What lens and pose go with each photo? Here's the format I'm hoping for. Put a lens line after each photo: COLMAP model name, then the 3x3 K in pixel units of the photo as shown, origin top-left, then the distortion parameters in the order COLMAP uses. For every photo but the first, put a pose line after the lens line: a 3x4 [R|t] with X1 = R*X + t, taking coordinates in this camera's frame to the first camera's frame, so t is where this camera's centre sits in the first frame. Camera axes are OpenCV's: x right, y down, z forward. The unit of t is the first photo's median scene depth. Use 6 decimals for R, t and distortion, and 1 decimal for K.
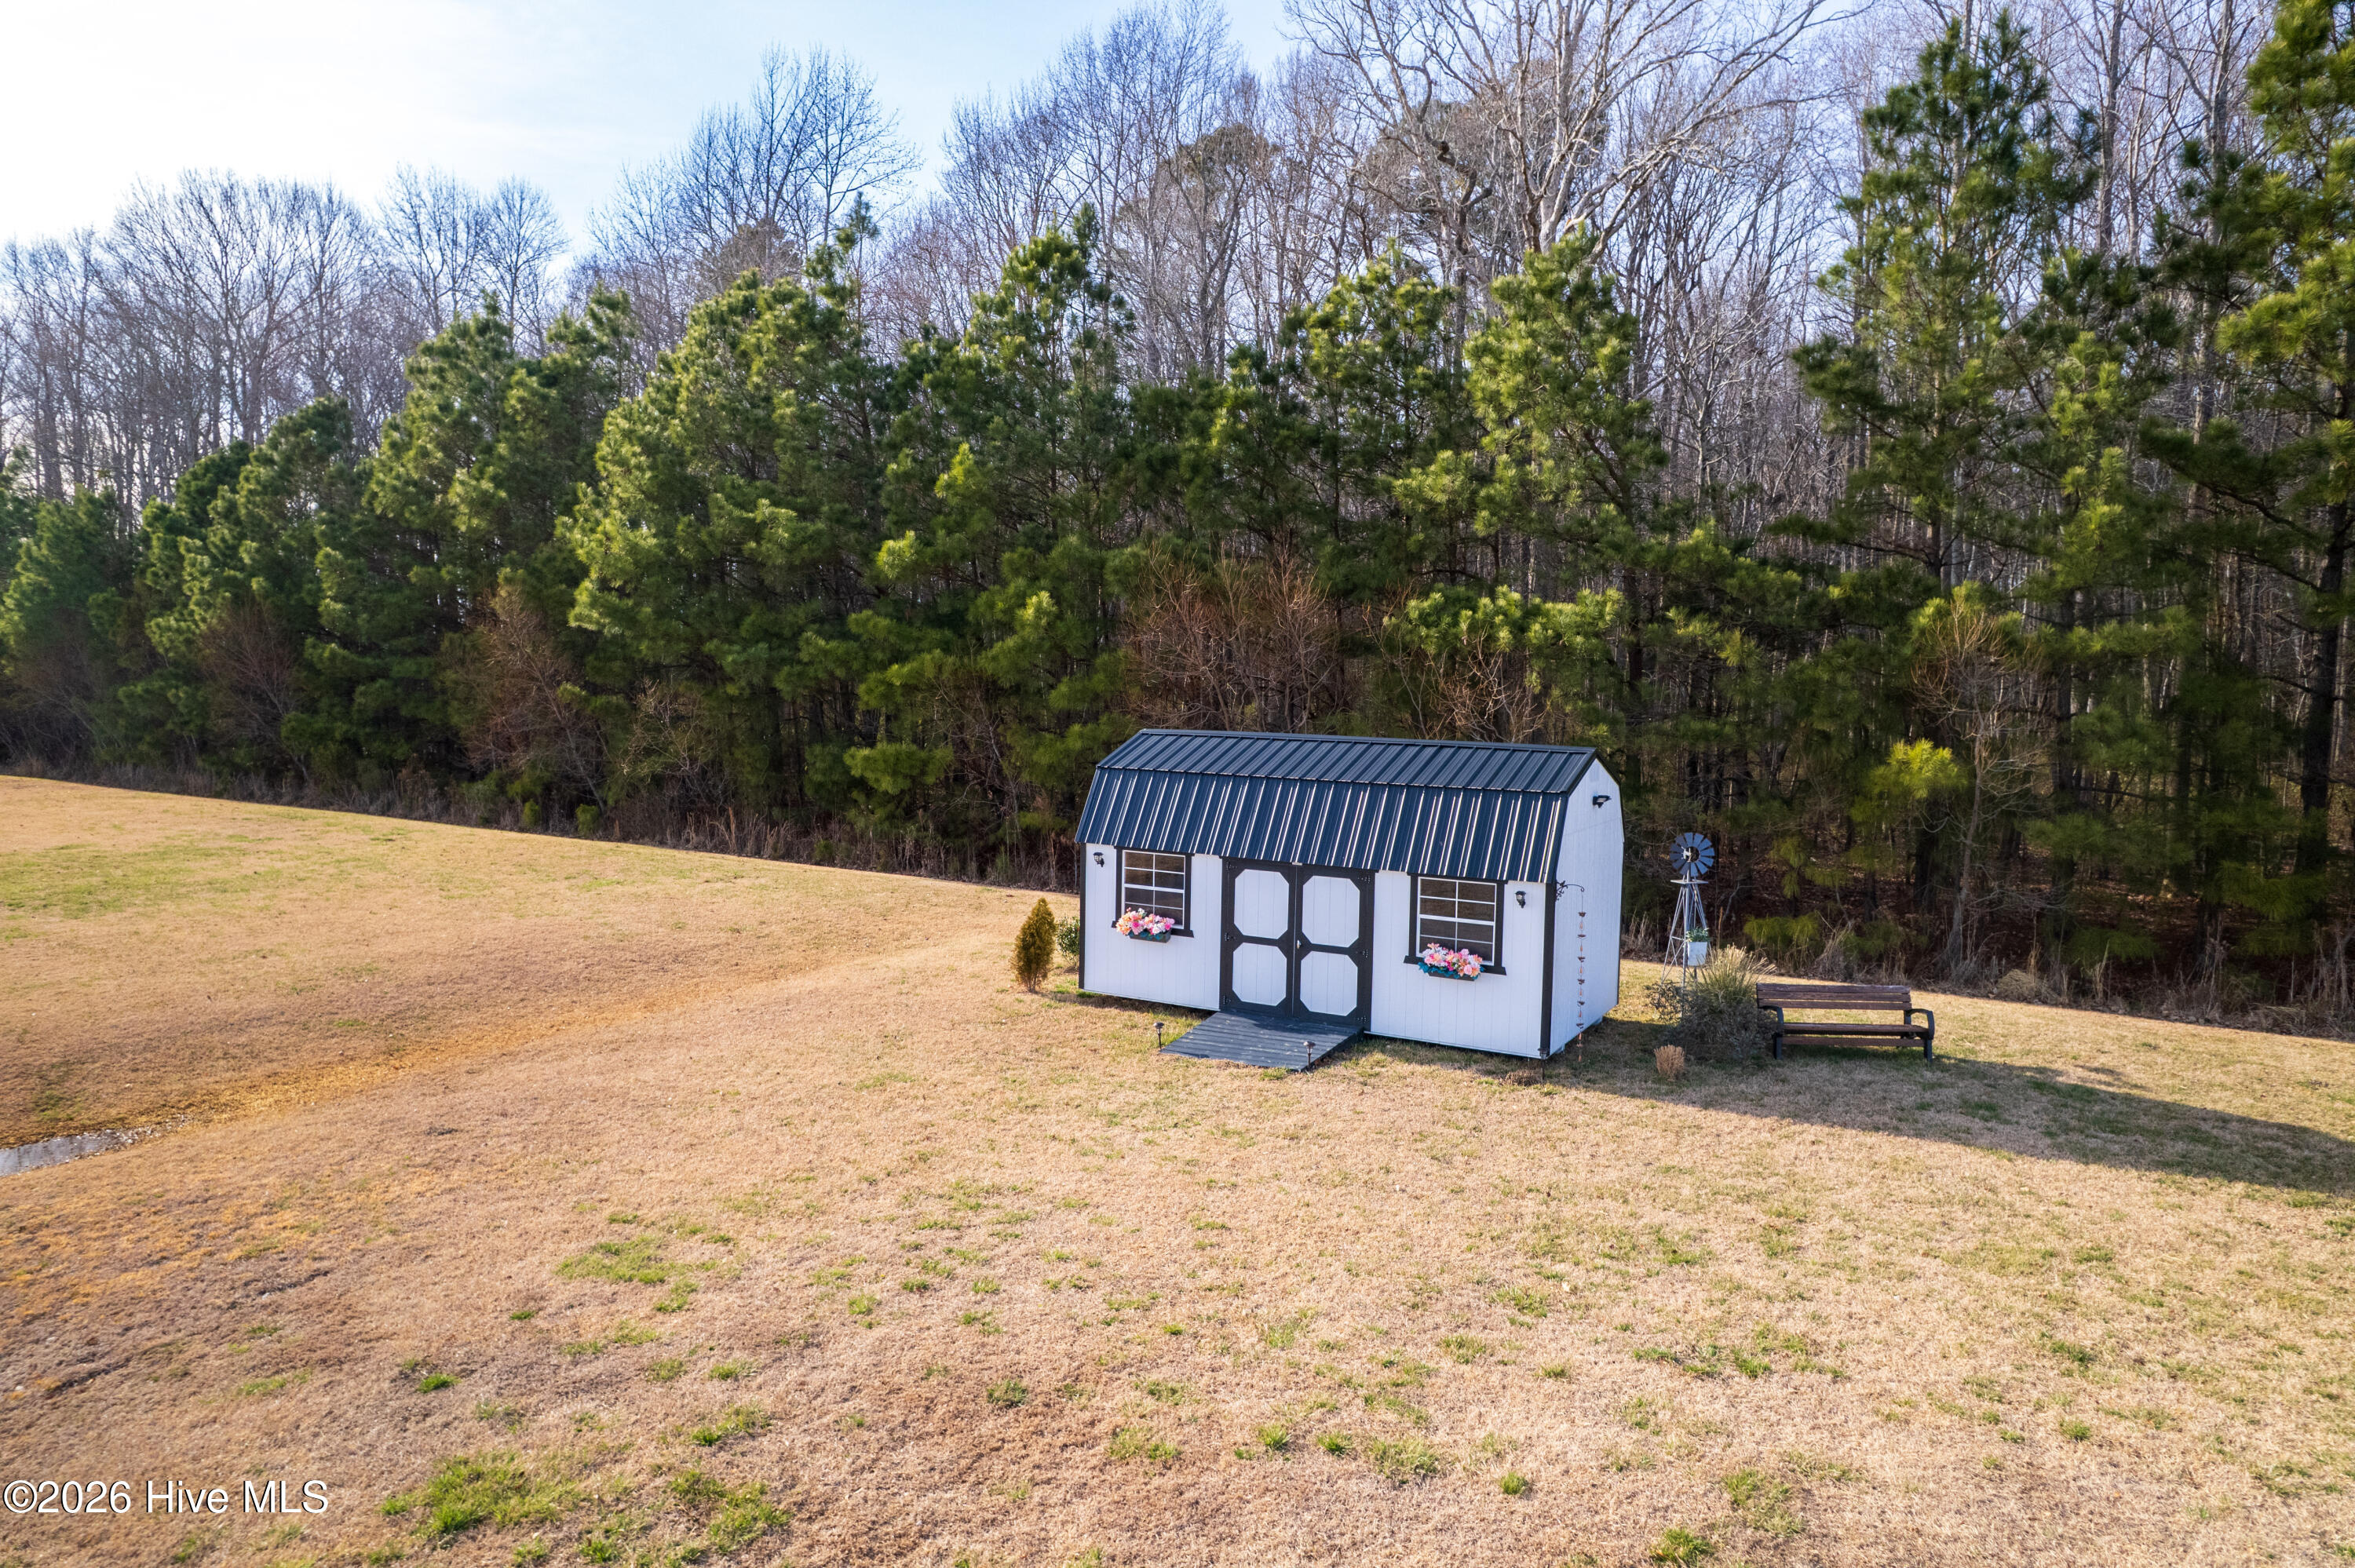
lens RADIAL K [[1524.4, 0, 1189.9], [0, 1524.4, 754.0], [0, 0, 1]] dist [-0.060321, 0.059116]
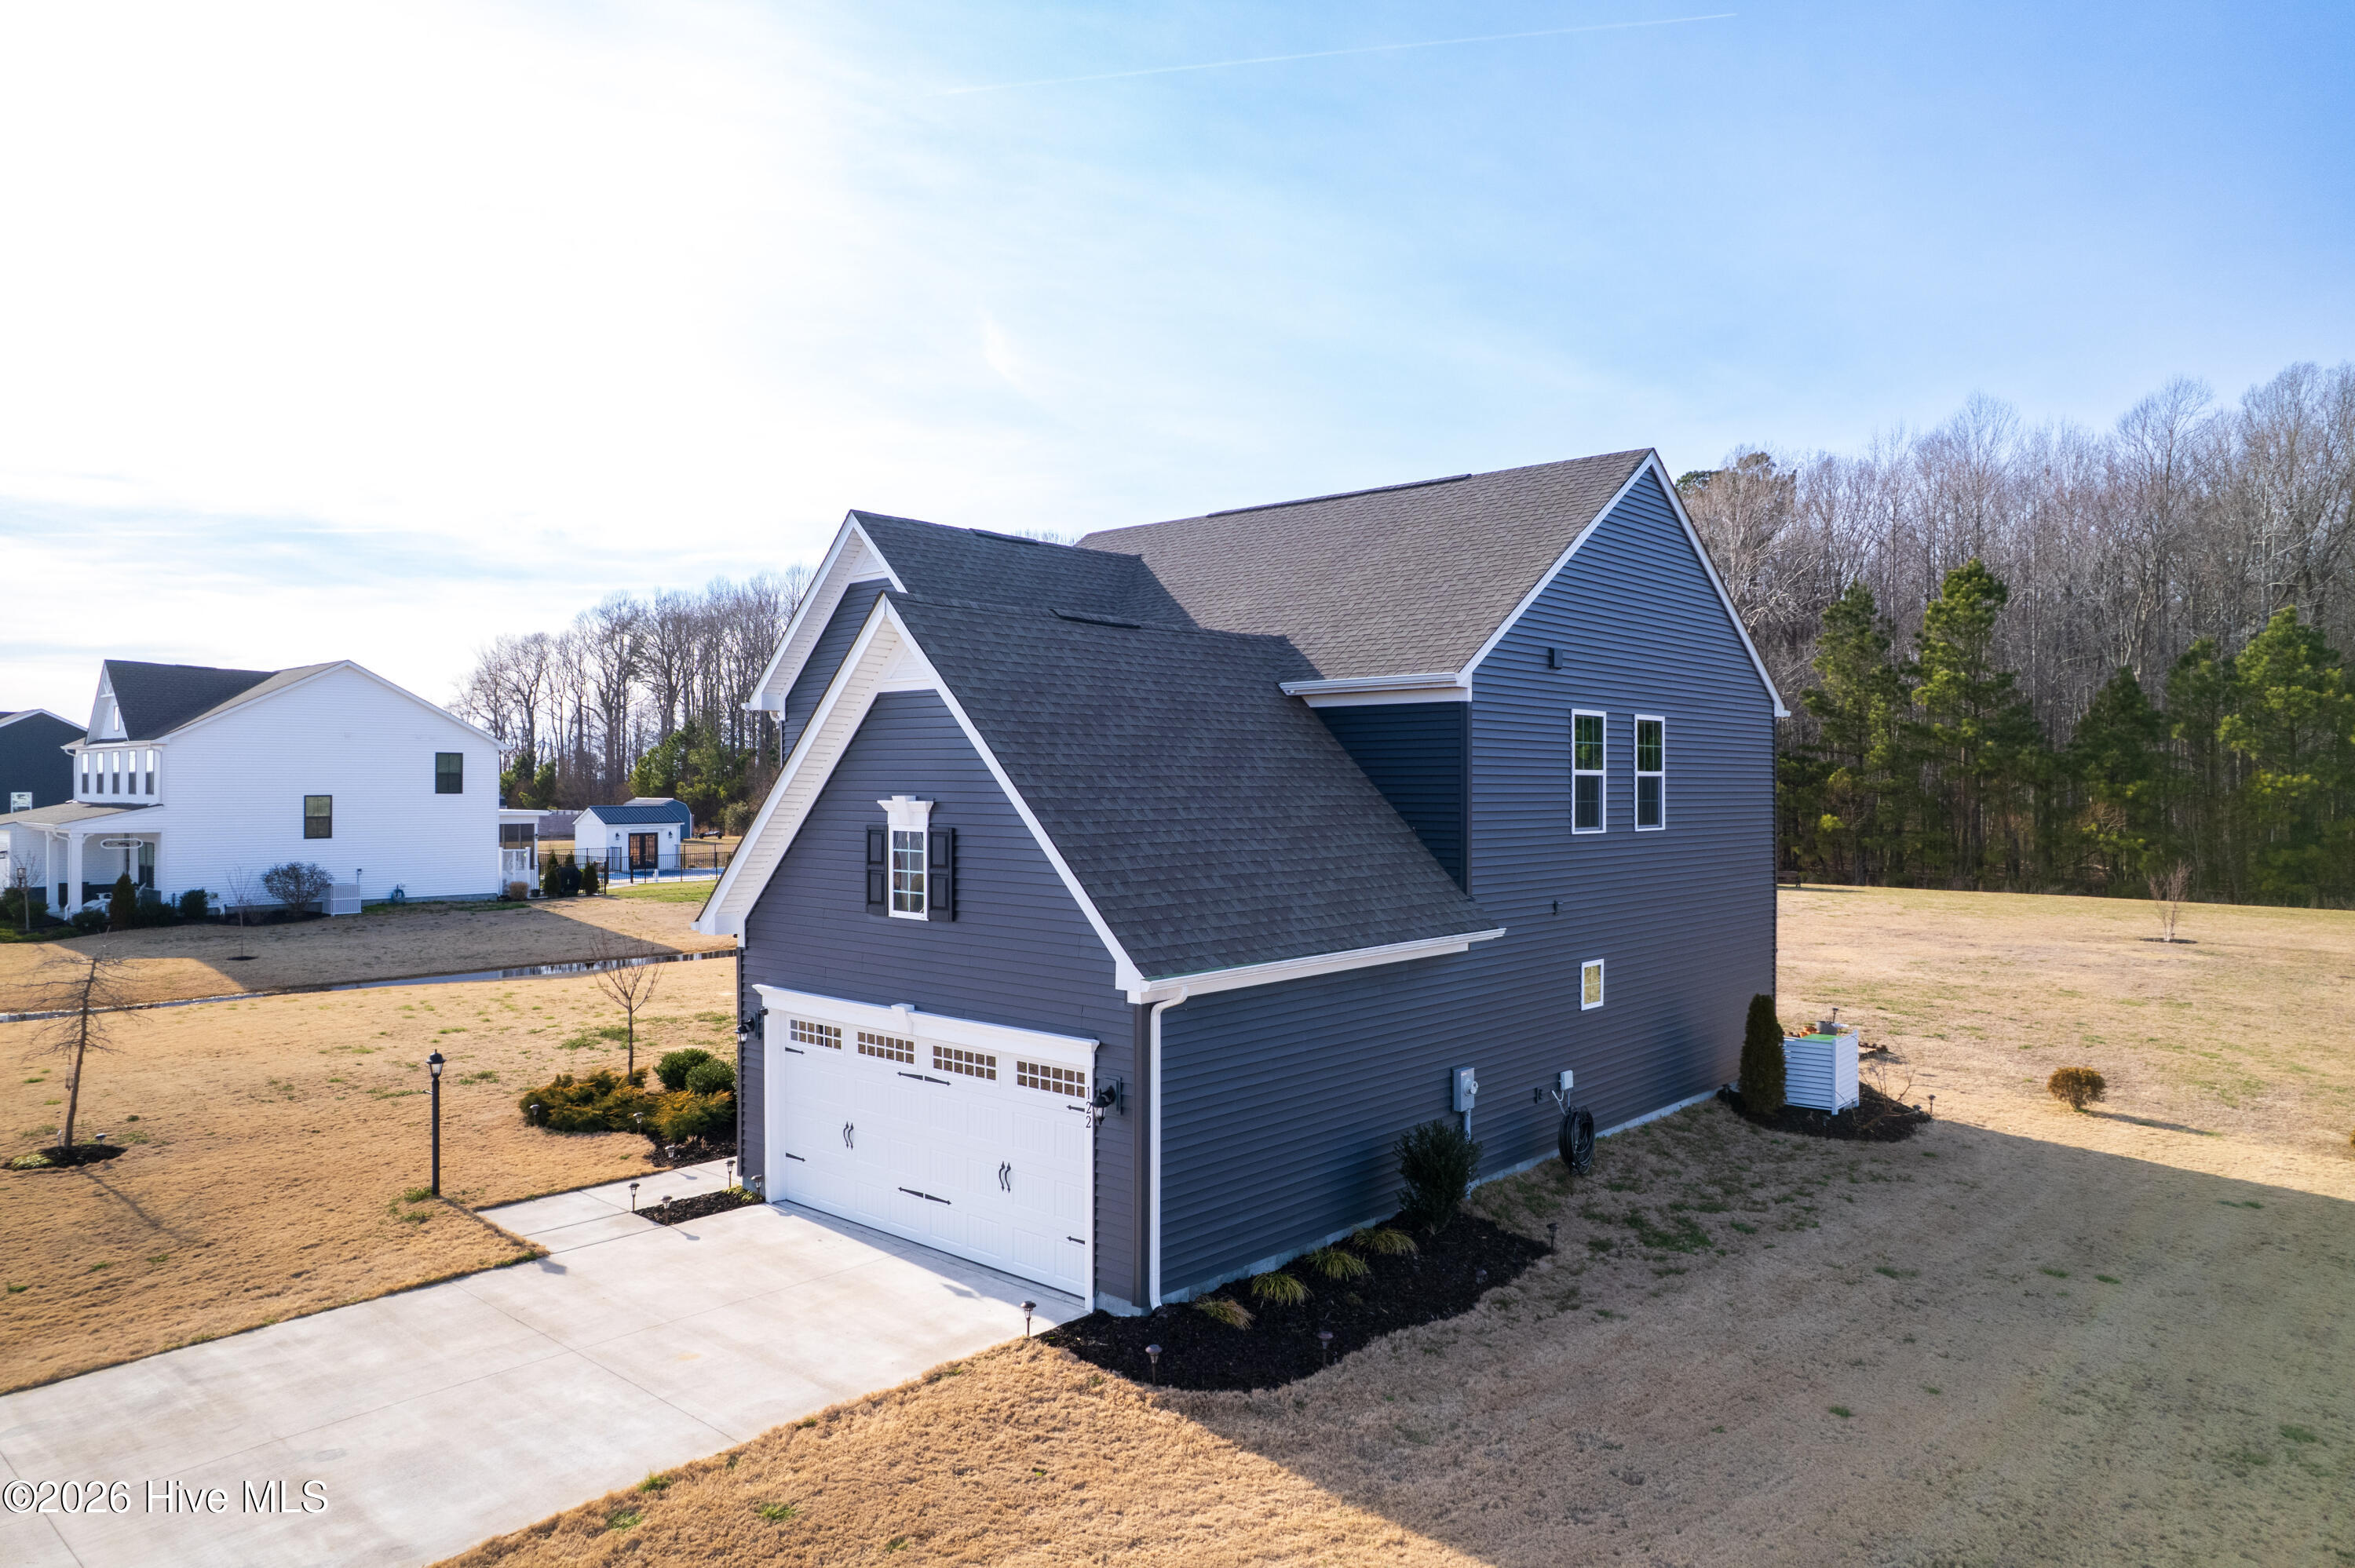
lens RADIAL K [[1518.0, 0, 1178.6], [0, 1518.0, 789.1], [0, 0, 1]] dist [-0.076007, 0.076537]
pose [[0.979353, -0.012604, -0.201766, -0.300407], [0.001228, 0.998407, -0.056408, 0.134947], [0.202156, 0.054995, 0.977808, -2.878344]]
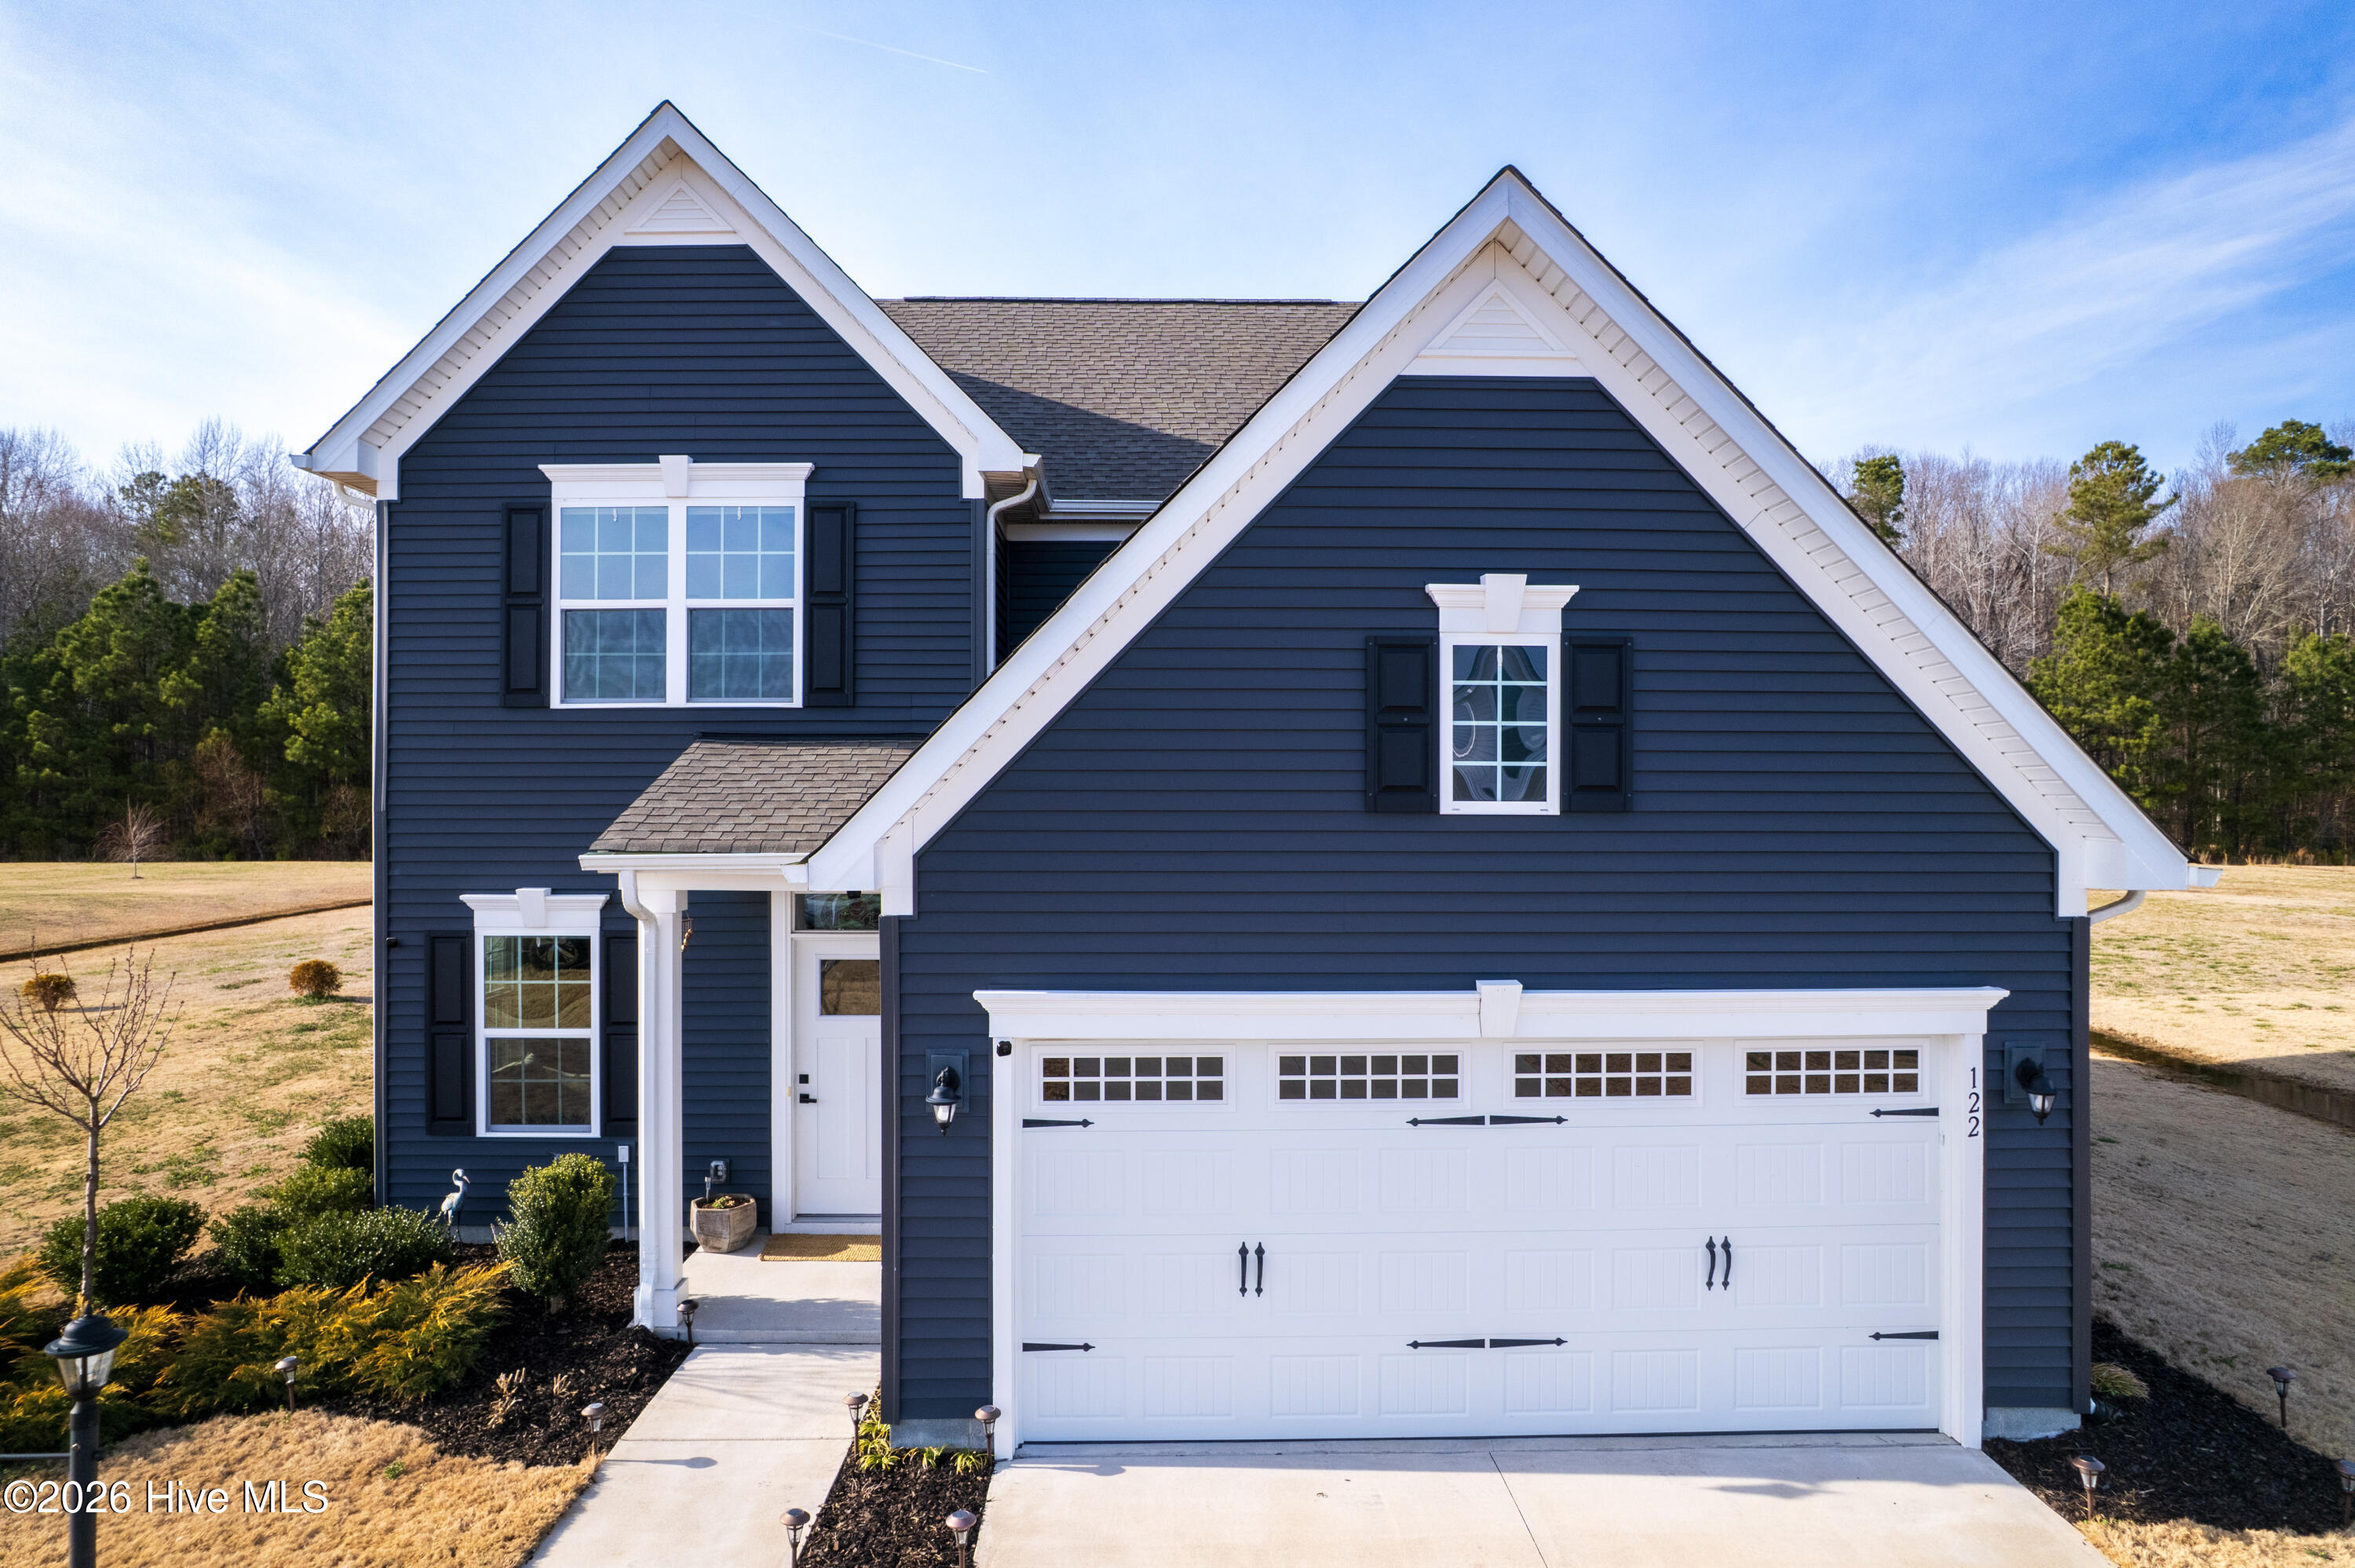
lens RADIAL K [[1518.0, 0, 1178.6], [0, 1518.0, 789.1], [0, 0, 1]] dist [-0.076007, 0.076537]
pose [[0.854394, -0.016263, 0.519372, -0.828009], [0.043137, 0.998280, -0.039704, 0.160647], [-0.517833, 0.056326, 0.853625, -2.477635]]
